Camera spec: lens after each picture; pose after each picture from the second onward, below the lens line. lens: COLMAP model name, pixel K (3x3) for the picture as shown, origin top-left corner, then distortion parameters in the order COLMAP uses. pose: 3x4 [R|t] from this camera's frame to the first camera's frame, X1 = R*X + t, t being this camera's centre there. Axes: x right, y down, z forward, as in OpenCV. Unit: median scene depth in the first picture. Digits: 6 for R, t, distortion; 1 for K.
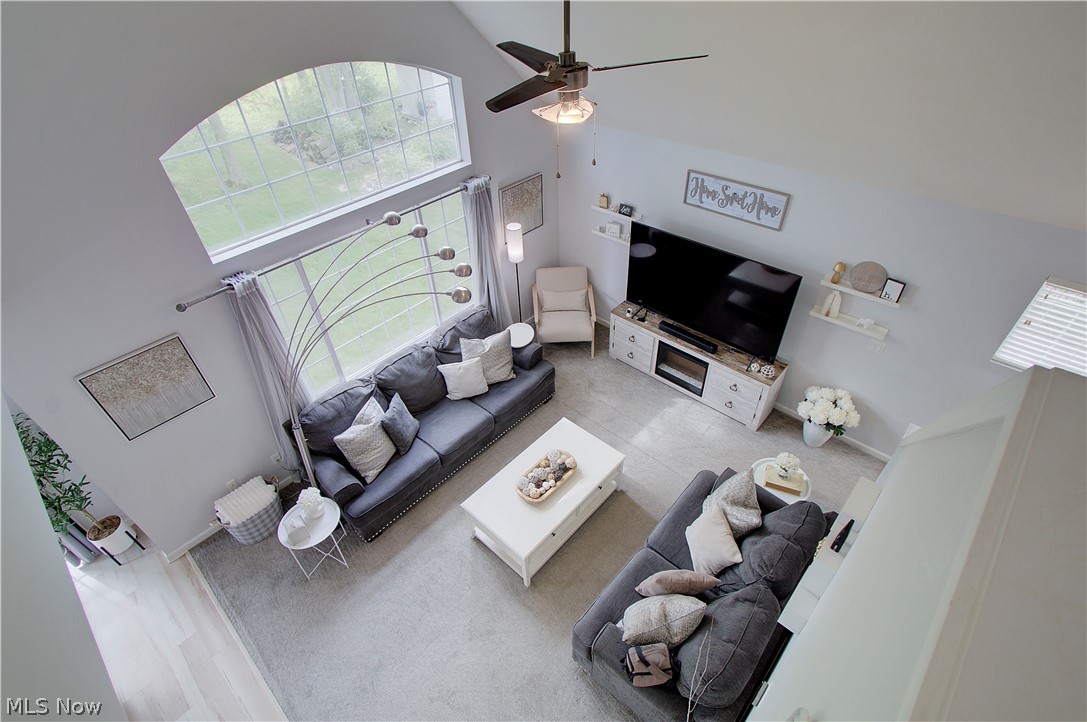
lens RADIAL K [[525.7, 0, 541.9], [0, 525.7, 357.8], [0, 0, 1]] dist [-0.001519, 0.000162]
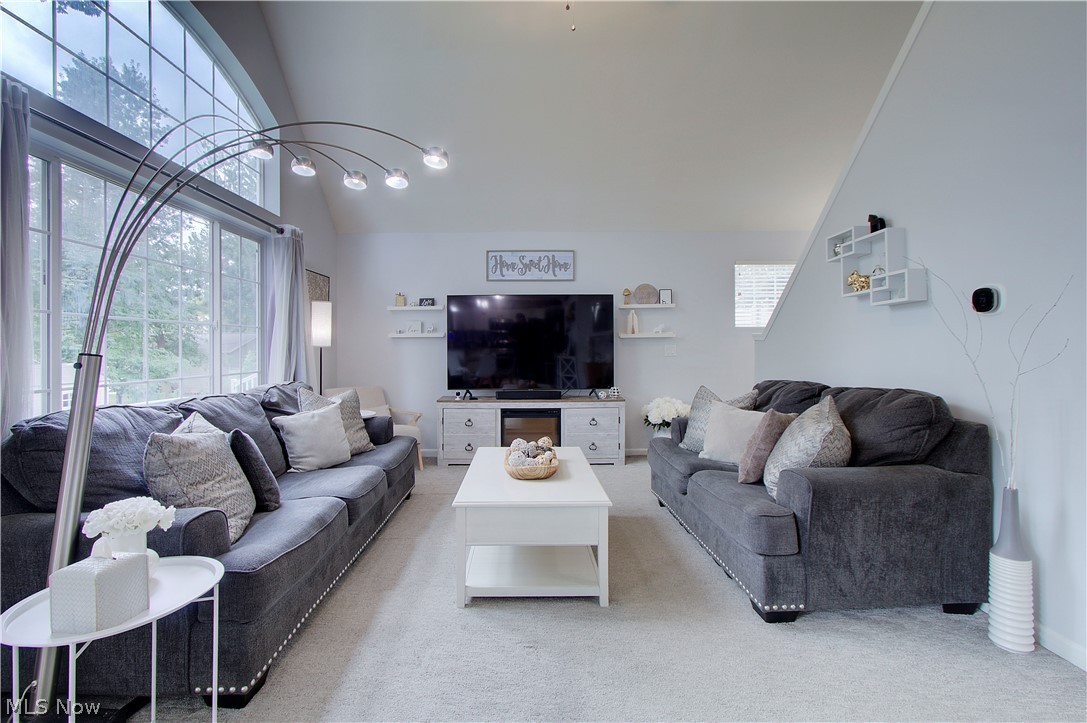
lens RADIAL K [[495.4, 0, 526.6], [0, 495.4, 346.2], [0, 0, 1]] dist [-0.068074, 0.047911]
pose [[0.734171, 0.033801, 0.678122, -0.400280], [0.421661, 0.760112, -0.494400, 0.390850], [-0.532160, 0.648912, 0.543800, 0.509523]]
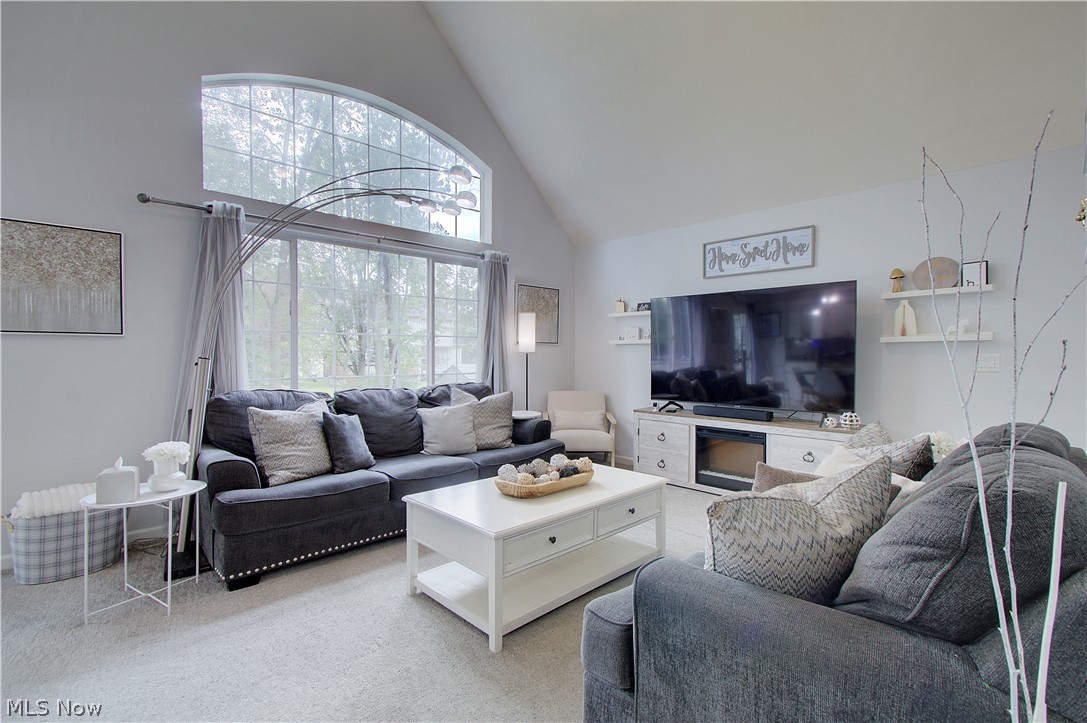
lens RADIAL K [[497.9, 0, 539.9], [0, 497.9, 358.1], [0, 0, 1]] dist [0.001945, 0.000208]
pose [[0.997753, 0.038279, -0.054985, 0.026123], [-0.064558, 0.768760, -0.636271, 0.455243], [0.017914, 0.638391, 0.769504, 0.407073]]
